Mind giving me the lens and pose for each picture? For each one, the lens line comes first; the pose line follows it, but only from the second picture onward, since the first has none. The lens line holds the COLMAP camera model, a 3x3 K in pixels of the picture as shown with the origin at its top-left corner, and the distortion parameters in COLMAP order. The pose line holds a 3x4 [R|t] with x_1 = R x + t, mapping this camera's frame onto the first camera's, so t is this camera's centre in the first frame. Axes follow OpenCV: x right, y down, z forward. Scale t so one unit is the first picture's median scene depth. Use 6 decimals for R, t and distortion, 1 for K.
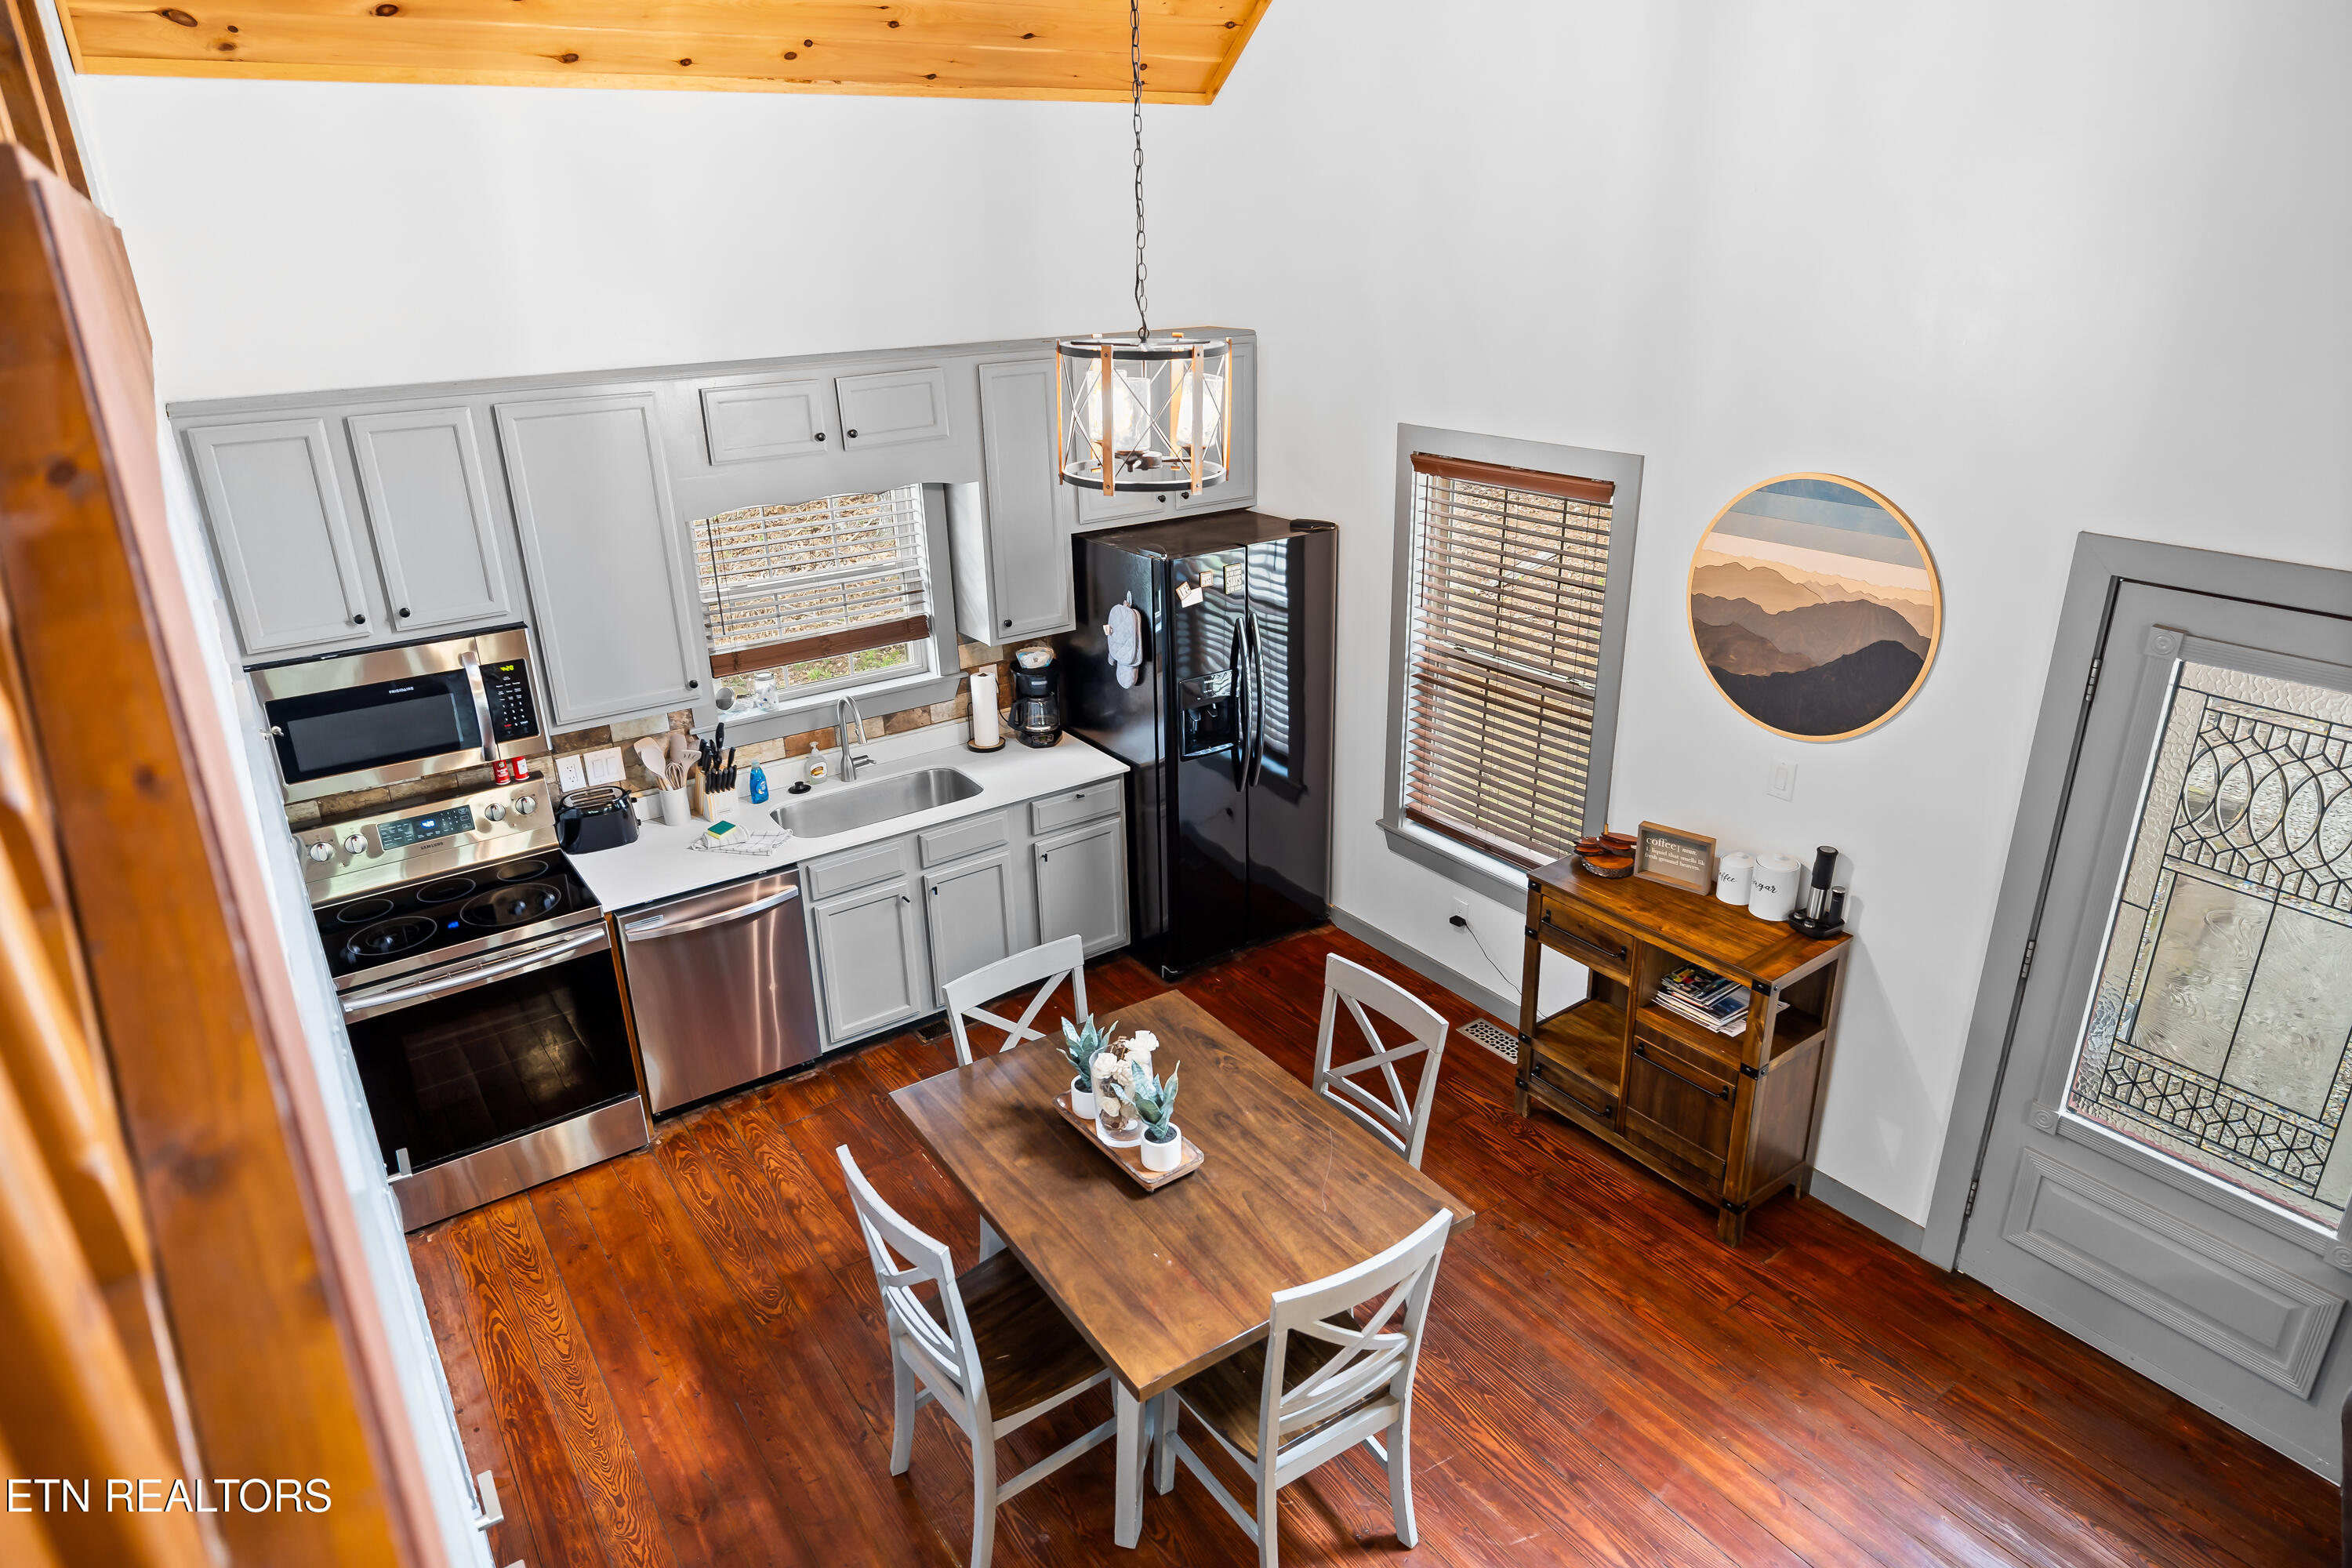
lens RADIAL K [[1409.1, 0, 1175.2], [0, 1409.1, 780.7], [0, 0, 1]] dist [0.001164, 0.001673]
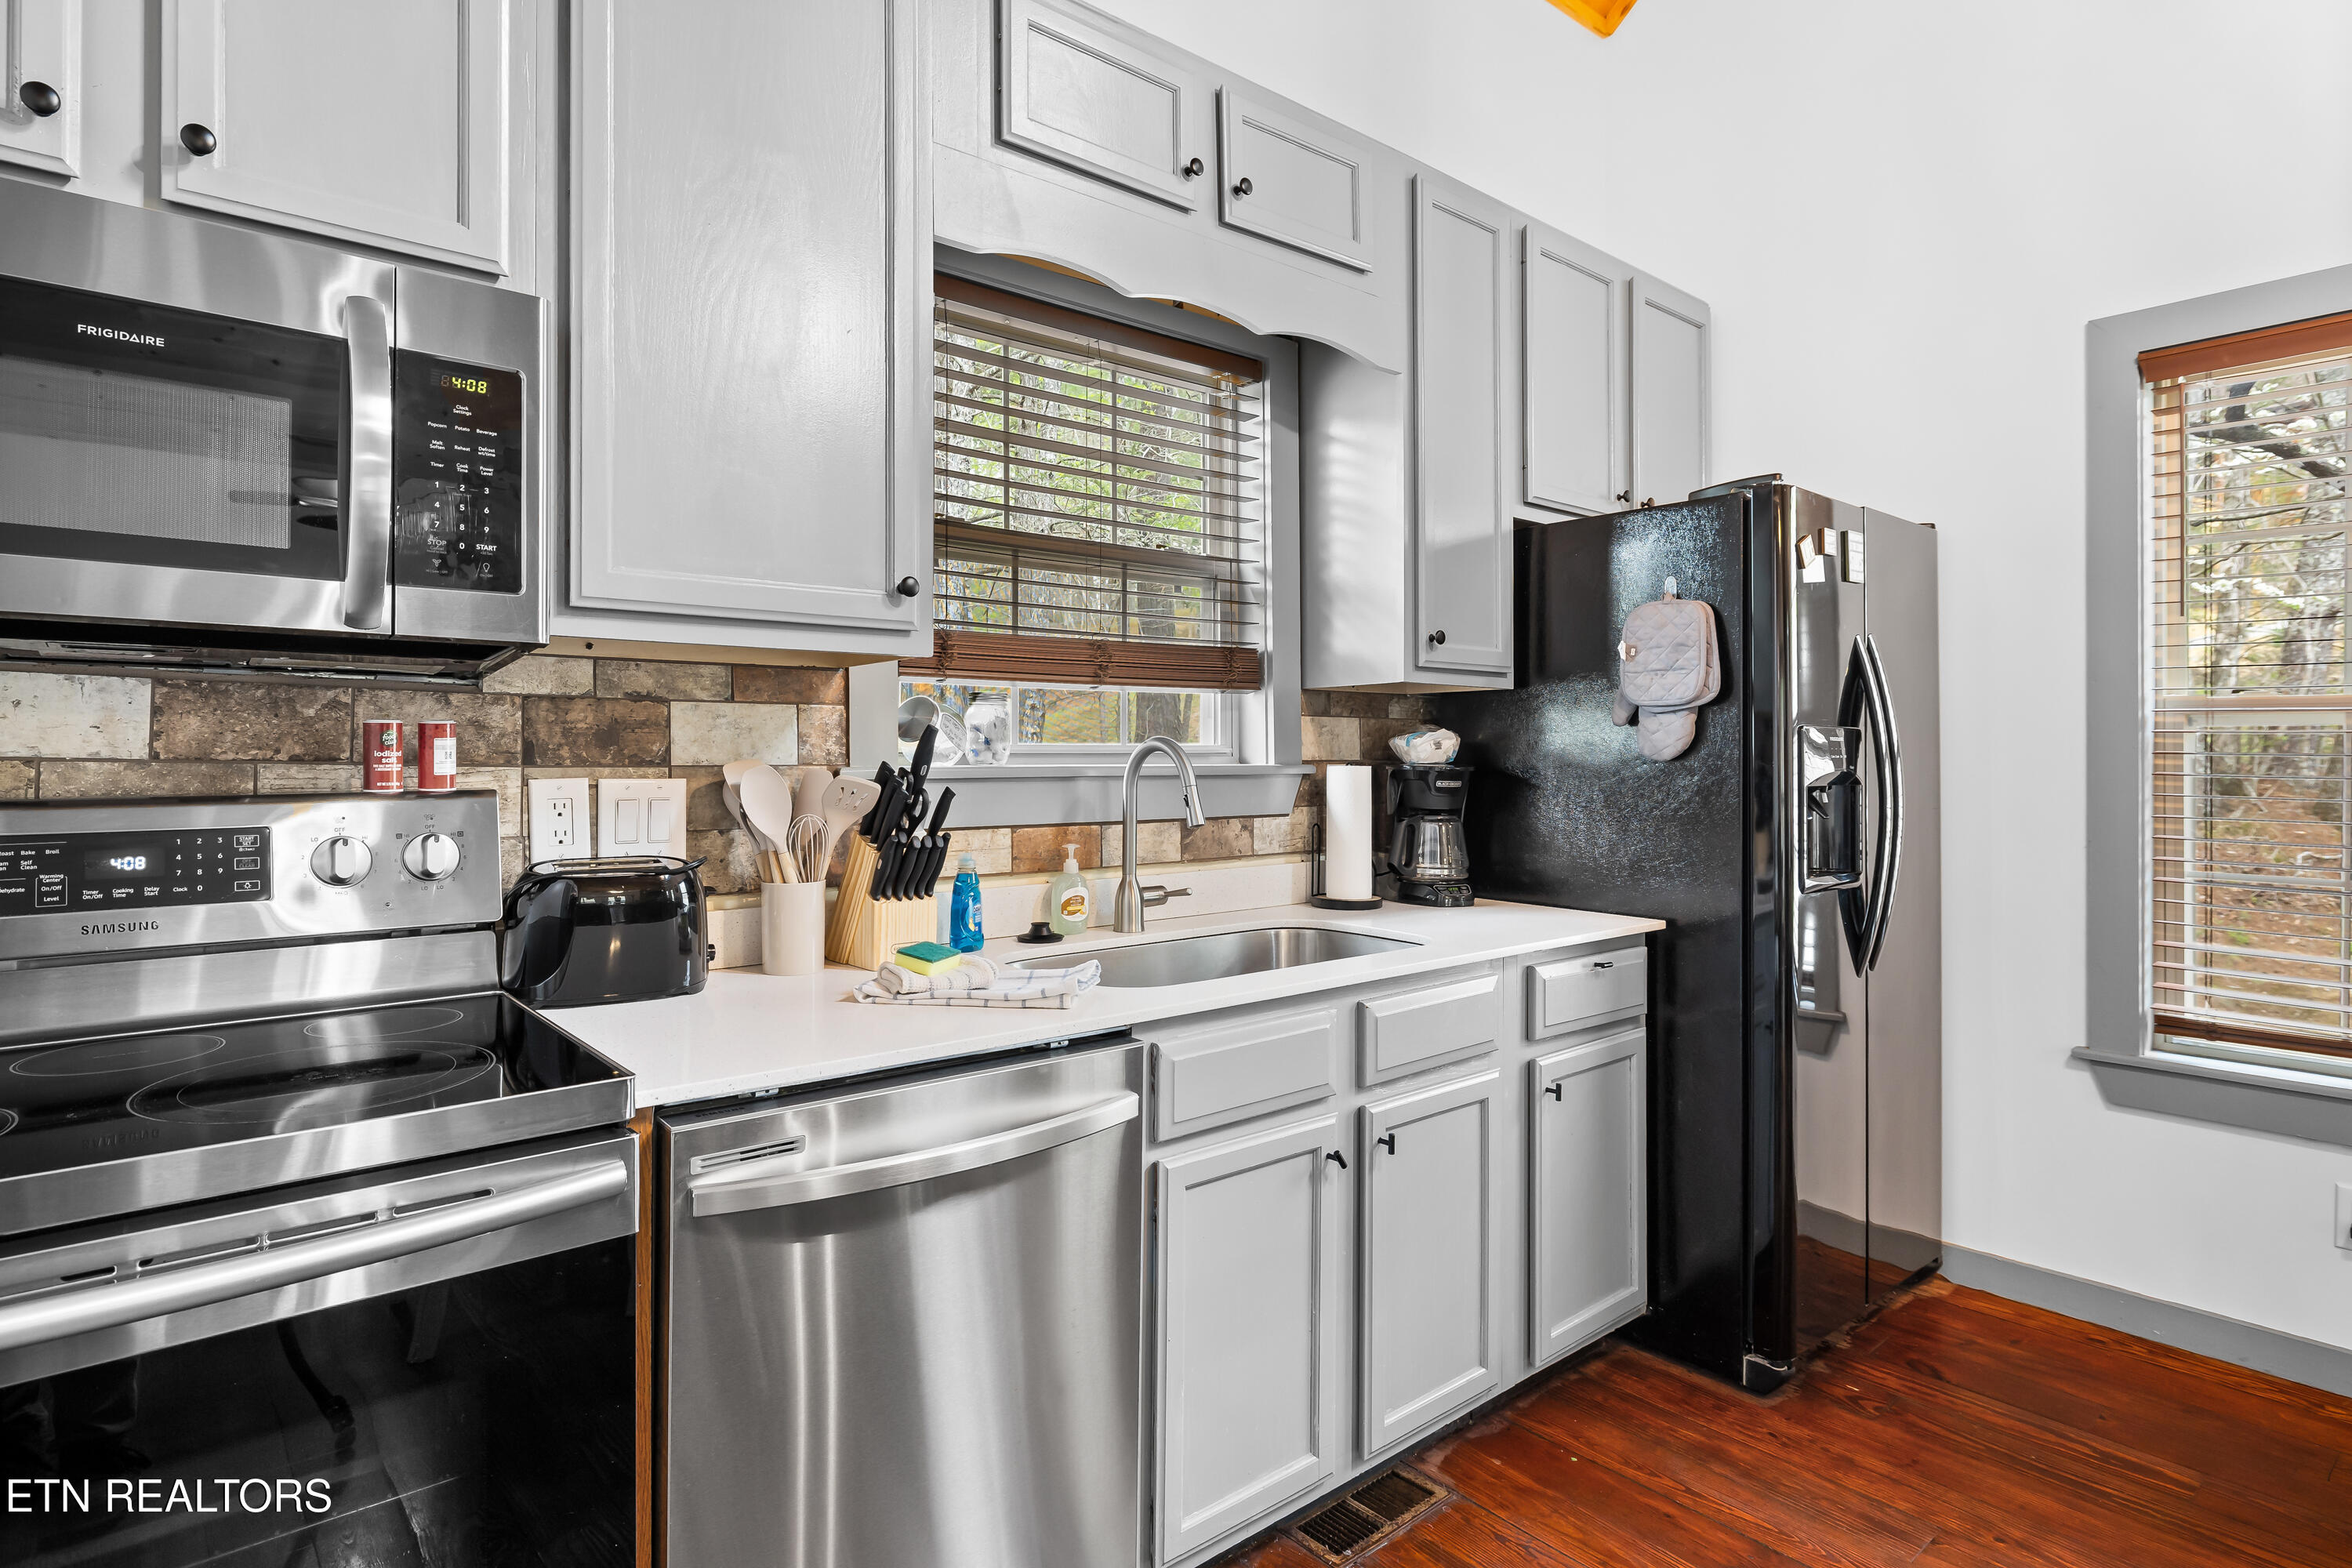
lens RADIAL K [[1248.1, 0, 1165.8], [0, 1248.1, 743.9], [0, 0, 1]] dist [0.000783, 0.000992]
pose [[0.996096, 0.021492, 0.085625, -0.273738], [0.012664, 0.925095, -0.379525, 0.109216], [-0.087368, 0.379127, 0.921211, 0.616486]]
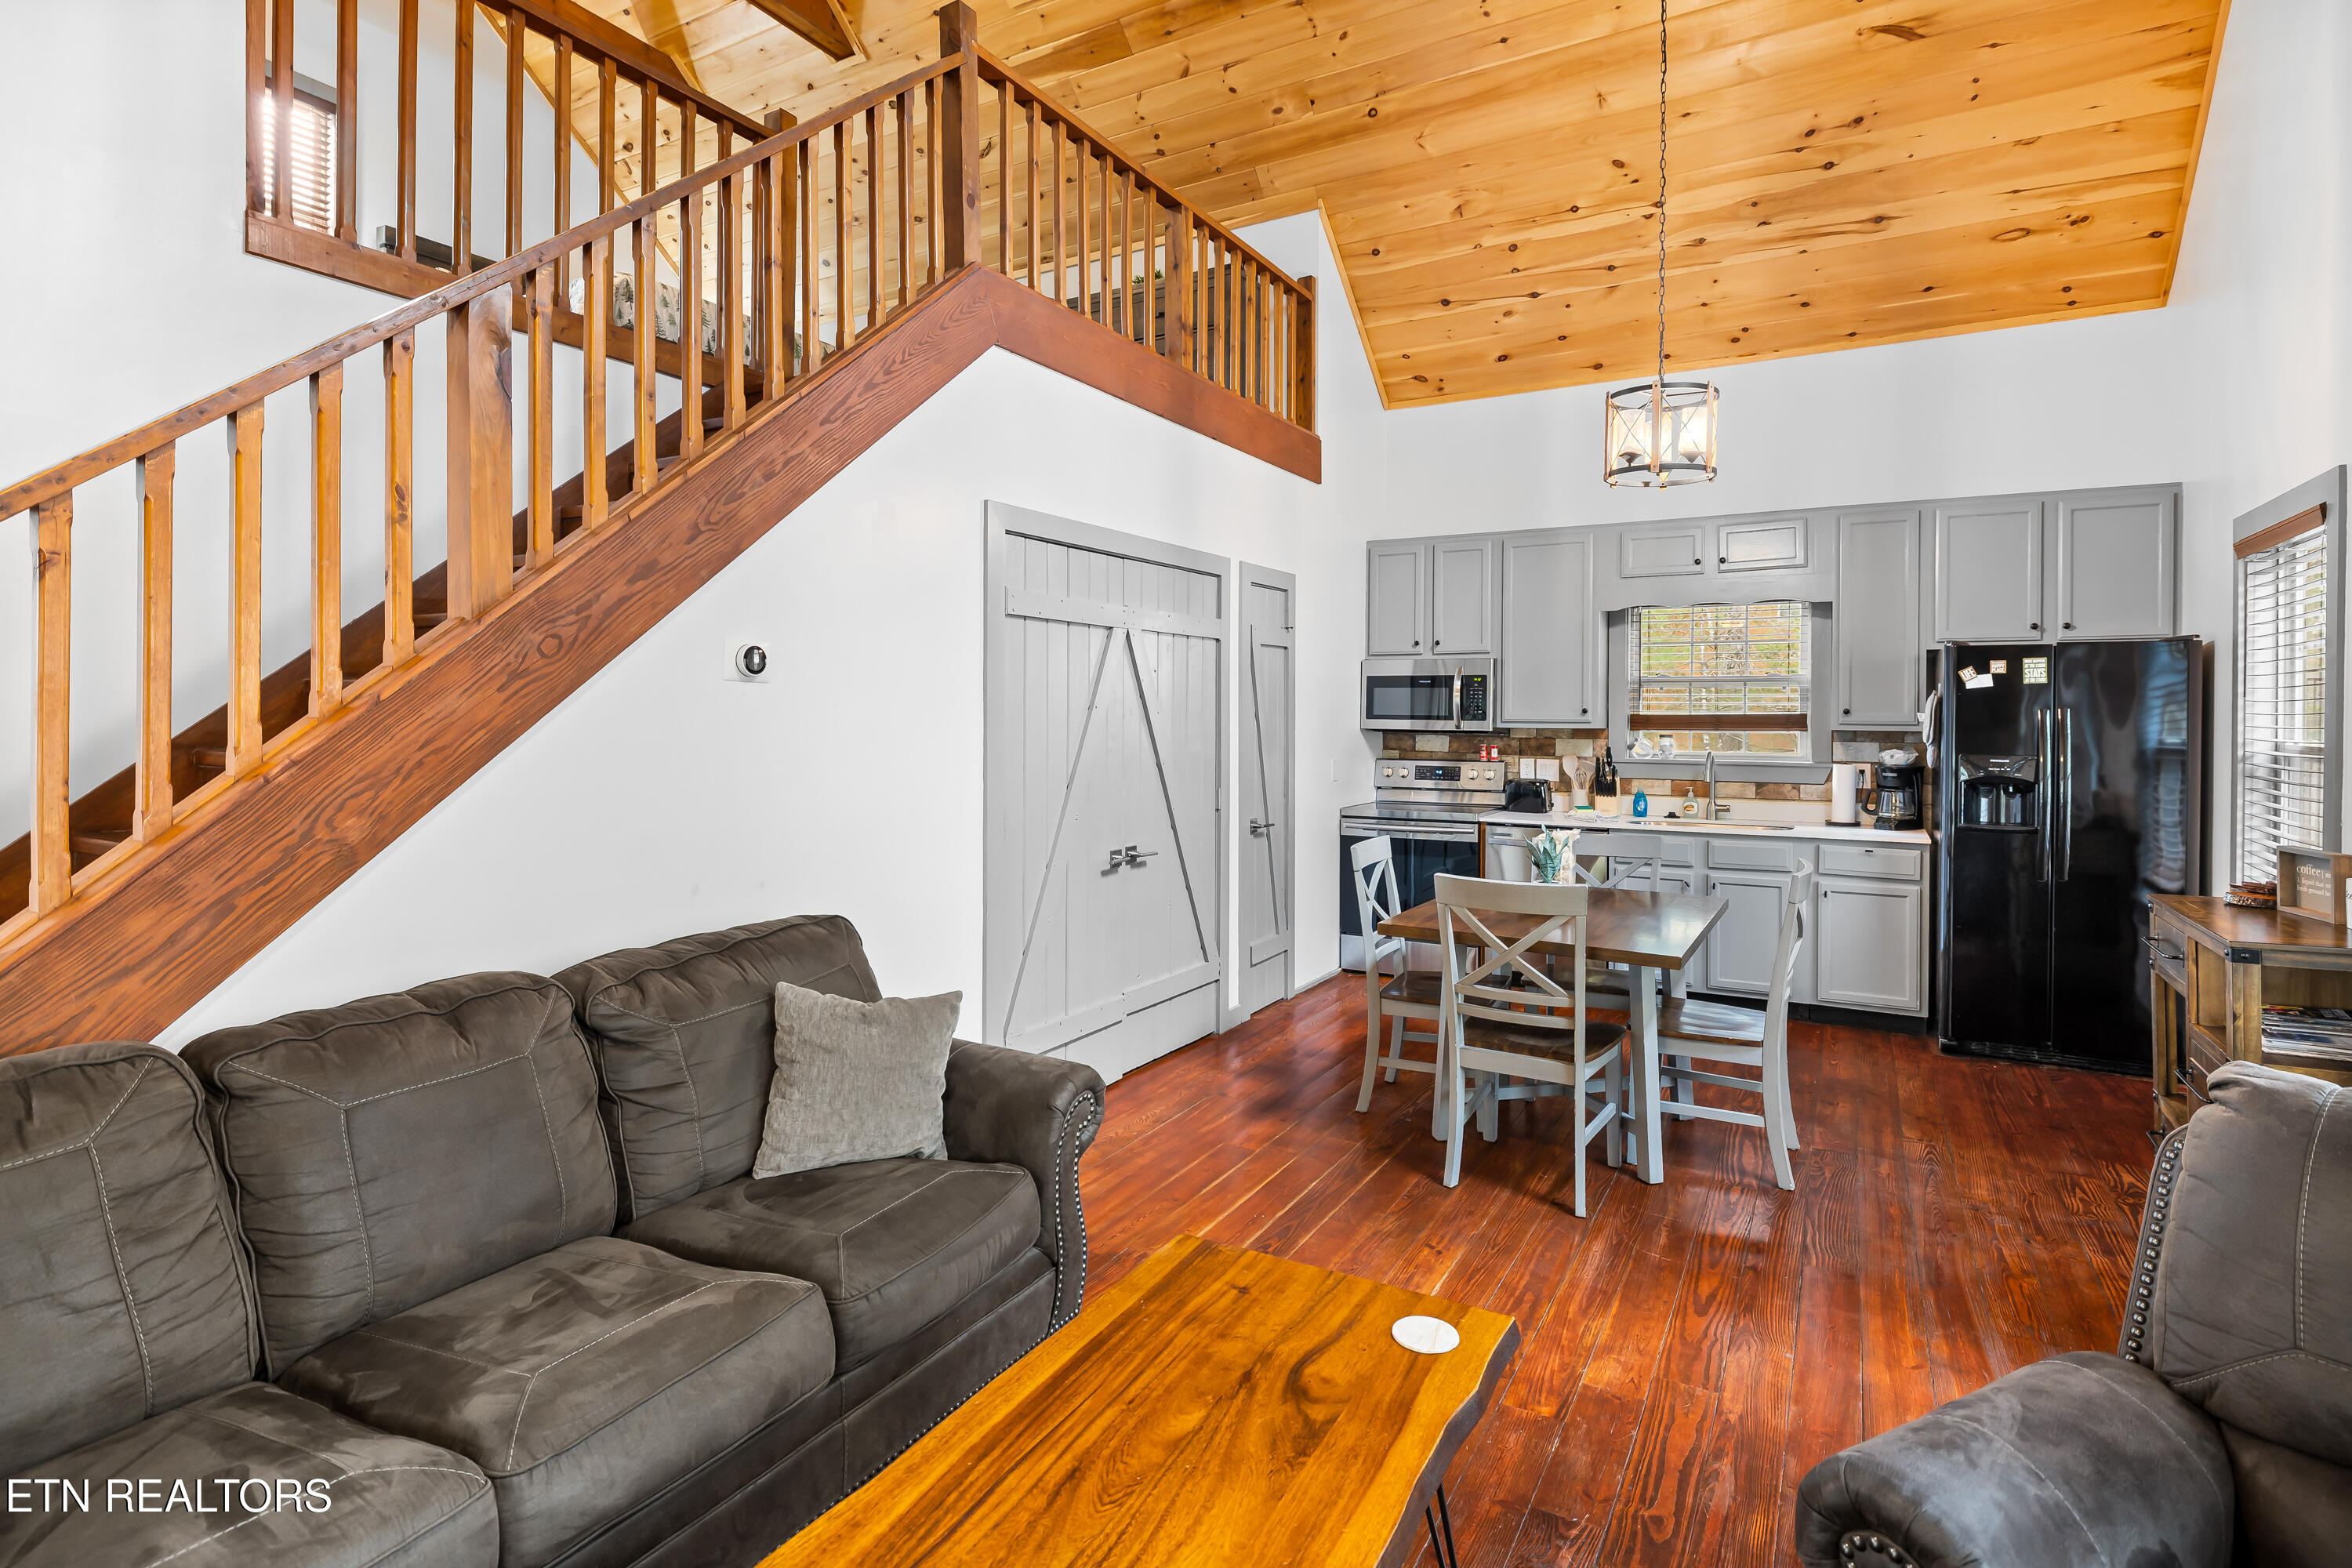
lens RADIAL K [[1161.2, 0, 1160.2], [0, 1161.2, 719.0], [0, 0, 1]] dist [-0.006170, -0.001182]
pose [[0.407744, 0.025589, -0.912737, 0.603751], [-0.350917, 0.927231, -0.130769, 0.256659], [0.842972, 0.373615, 0.387053, 0.090783]]
